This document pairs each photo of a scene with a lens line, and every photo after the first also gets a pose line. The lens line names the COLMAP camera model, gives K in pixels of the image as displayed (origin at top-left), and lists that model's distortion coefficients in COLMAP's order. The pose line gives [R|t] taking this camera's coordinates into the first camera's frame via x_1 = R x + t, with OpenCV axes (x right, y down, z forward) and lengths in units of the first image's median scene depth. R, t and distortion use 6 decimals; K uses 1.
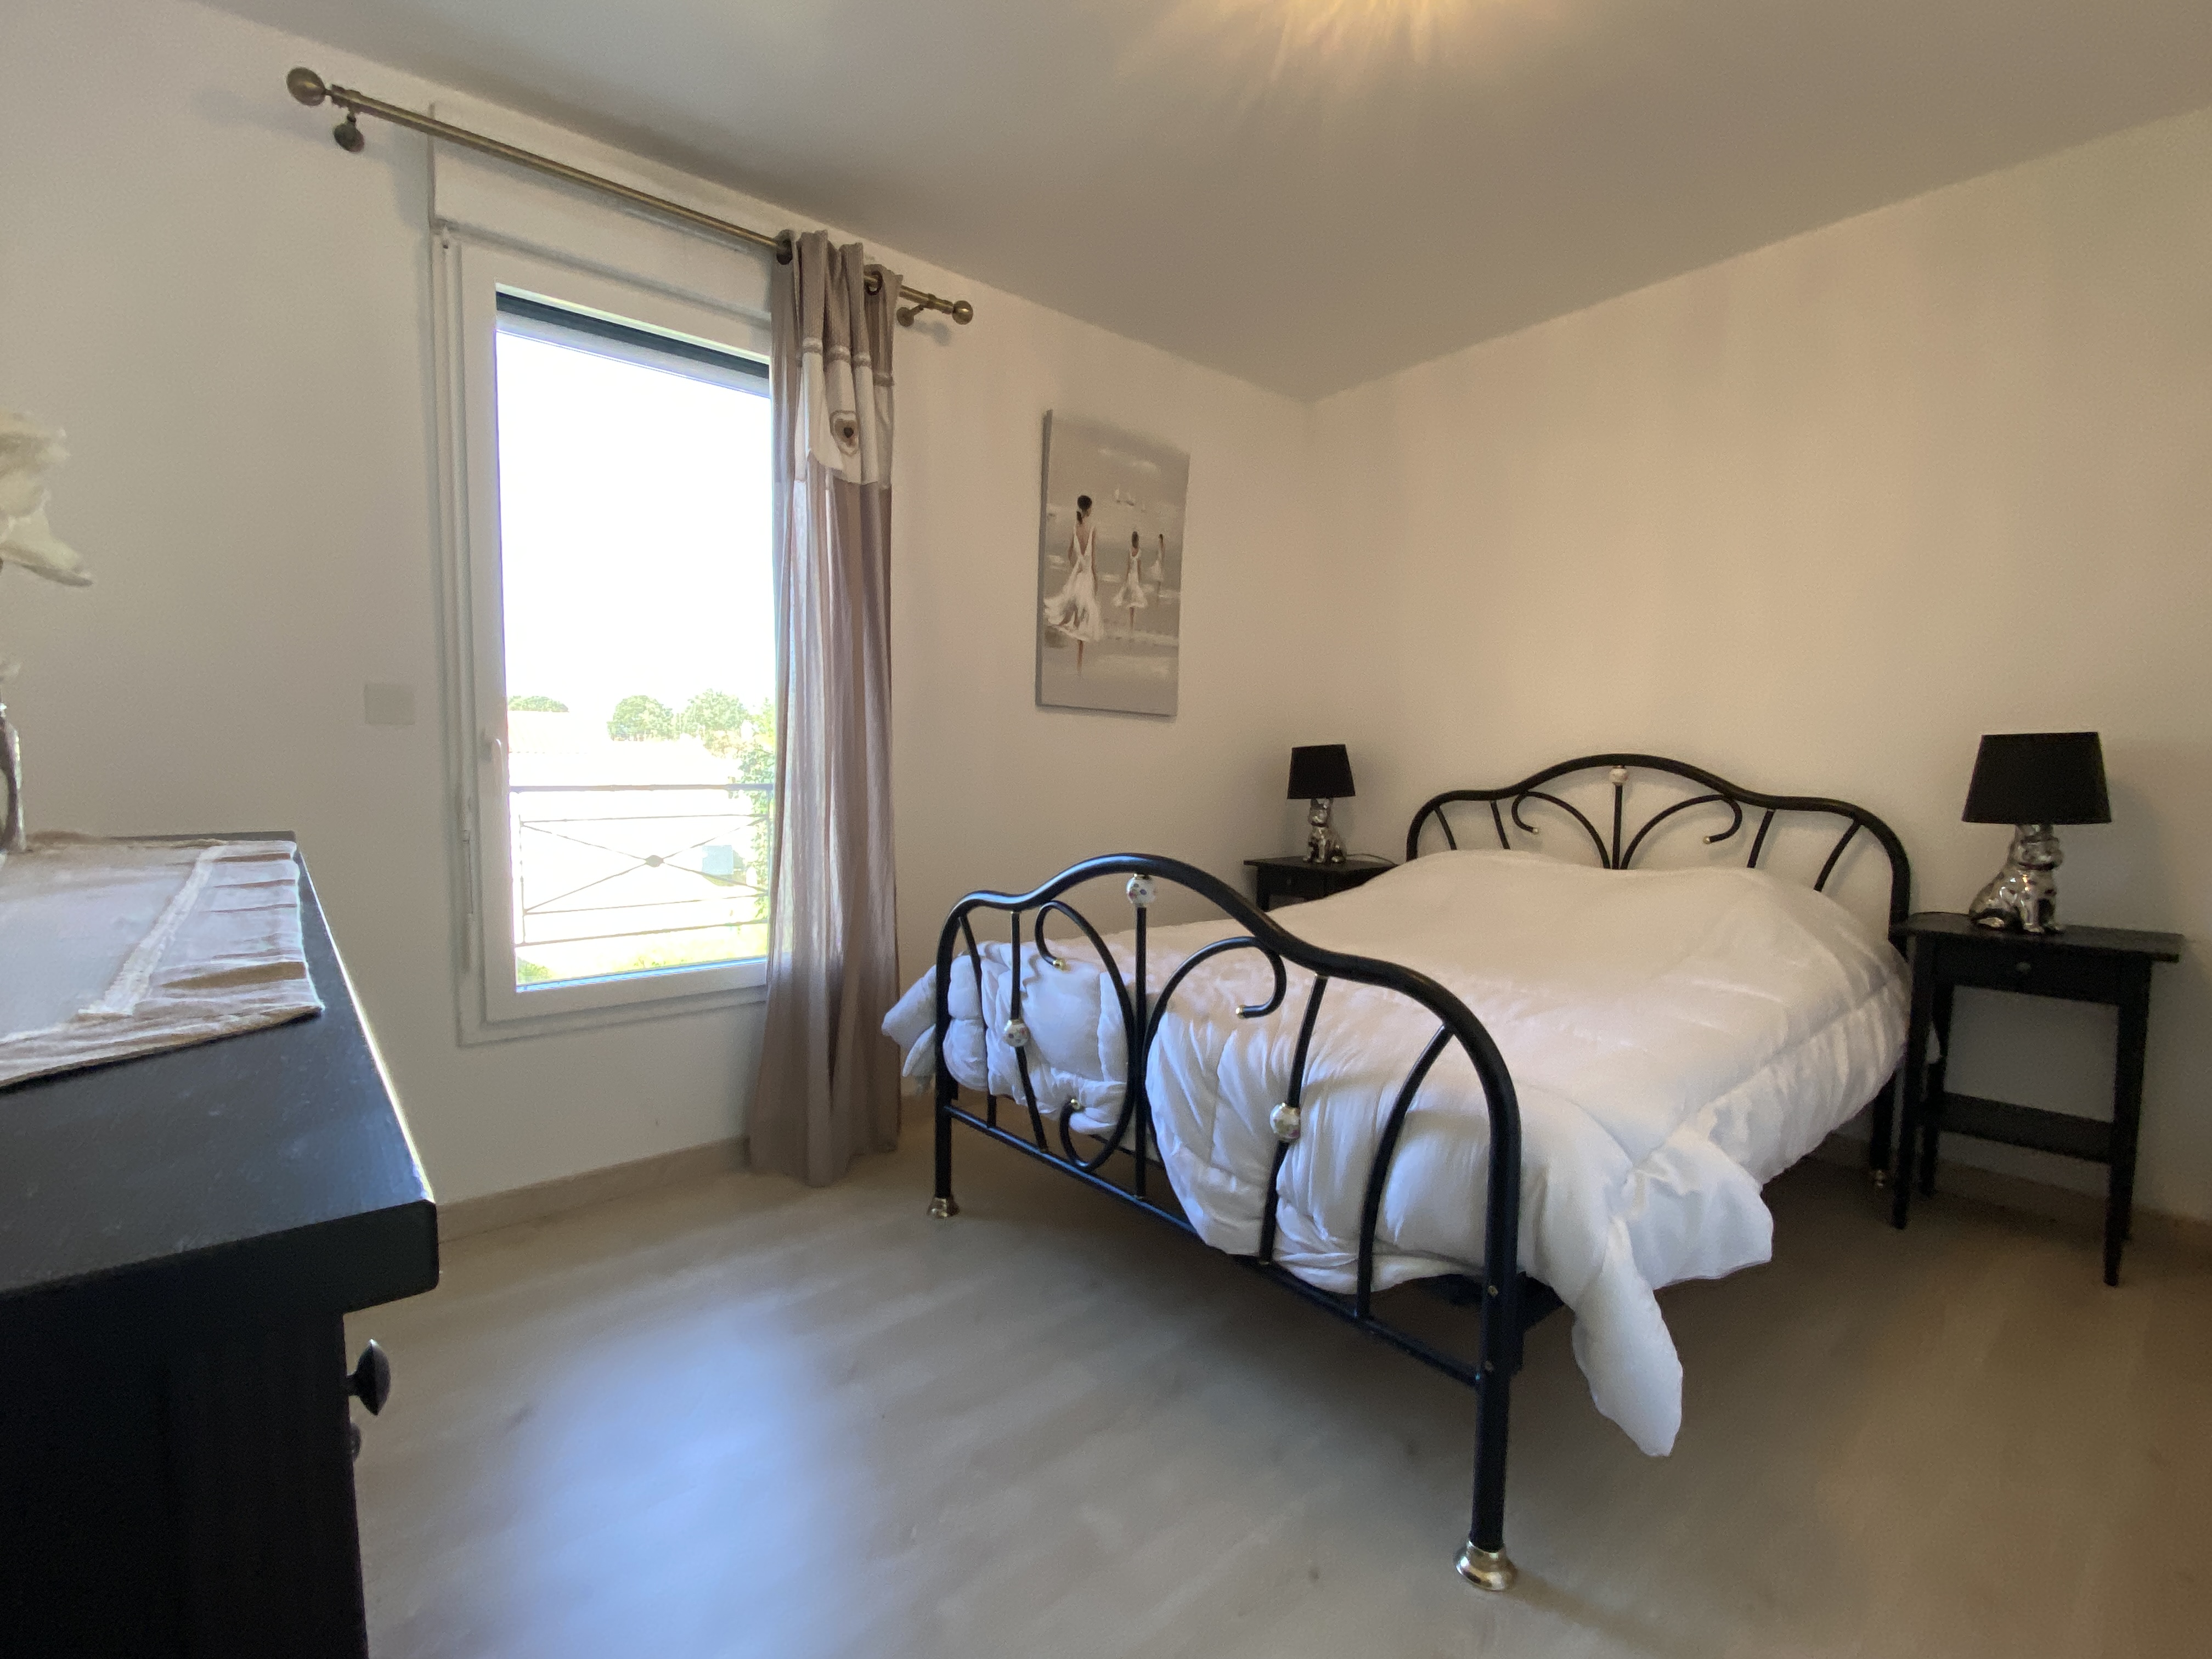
lens RADIAL K [[977.0, 0, 1093.5], [0, 977.0, 837.4], [0, 0, 1]] dist [0.048613, -0.040407]
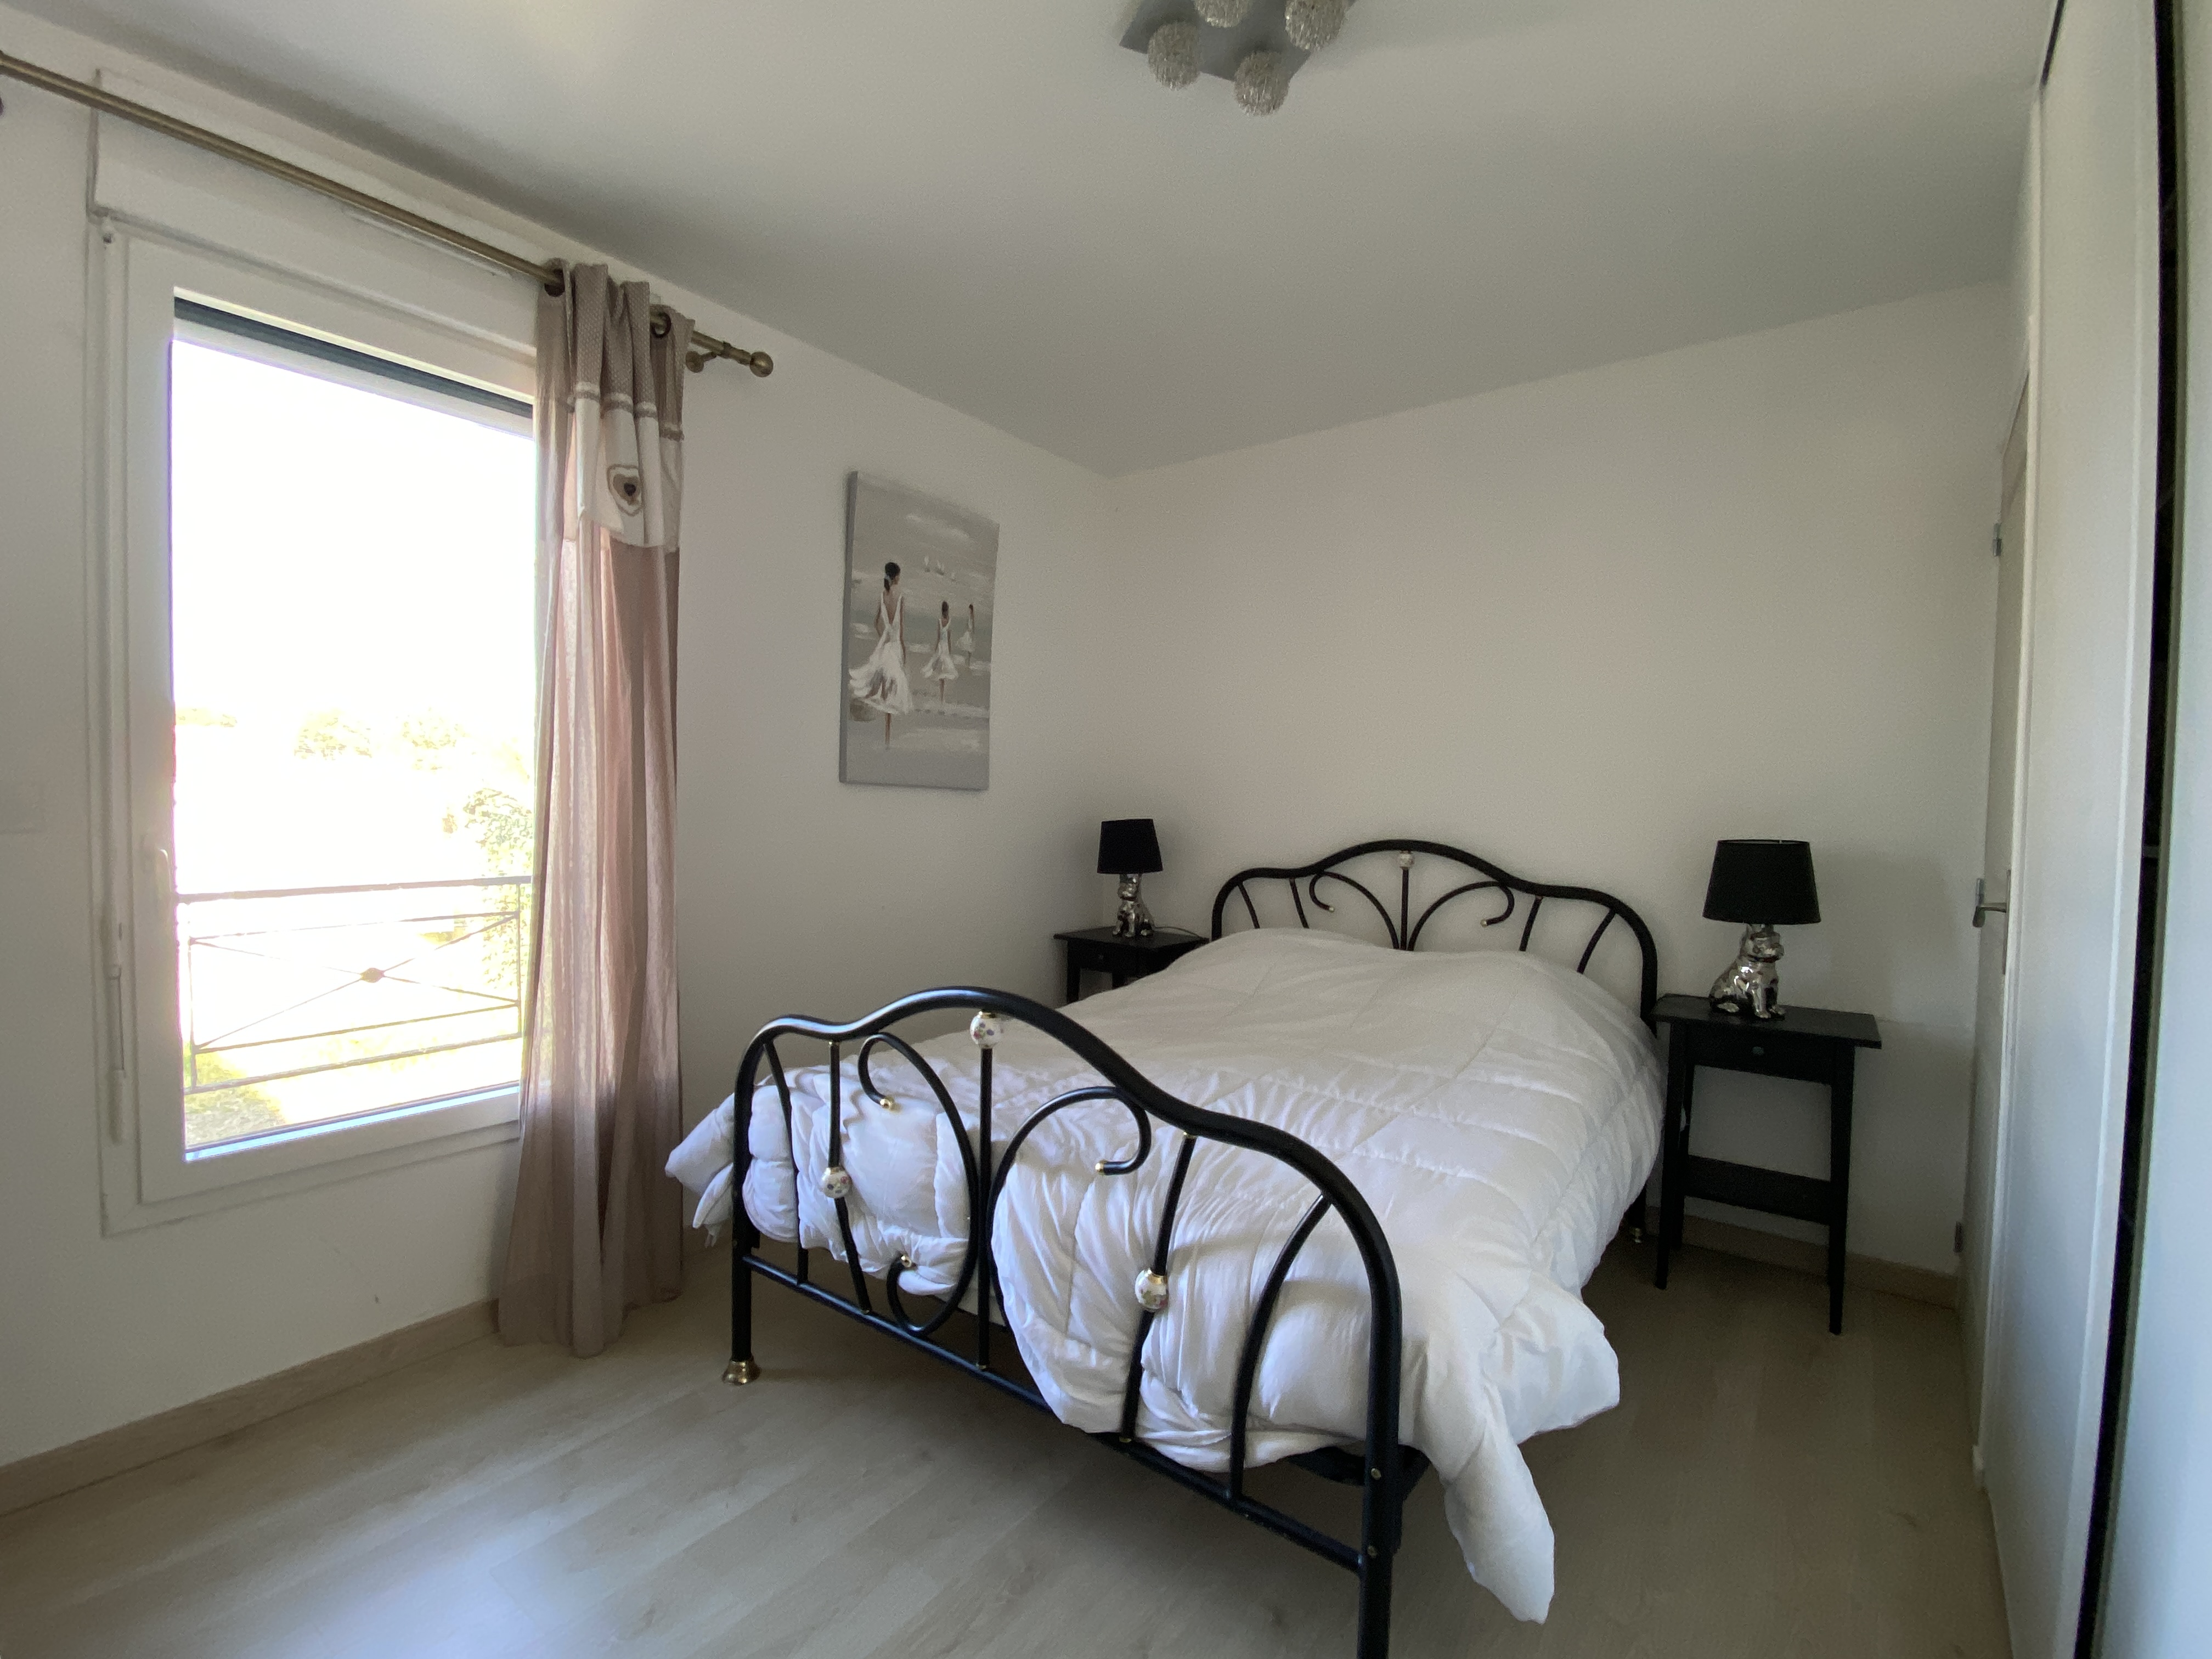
lens RADIAL K [[978.3, 0, 1085.4], [0, 978.3, 839.3], [0, 0, 1]] dist [0.019959, -0.020731]
pose [[0.975159, -0.000573, 0.221504, -0.052318], [0.005509, 0.999750, -0.021664, -0.086391], [-0.221436, 0.022346, 0.974919, 0.068646]]
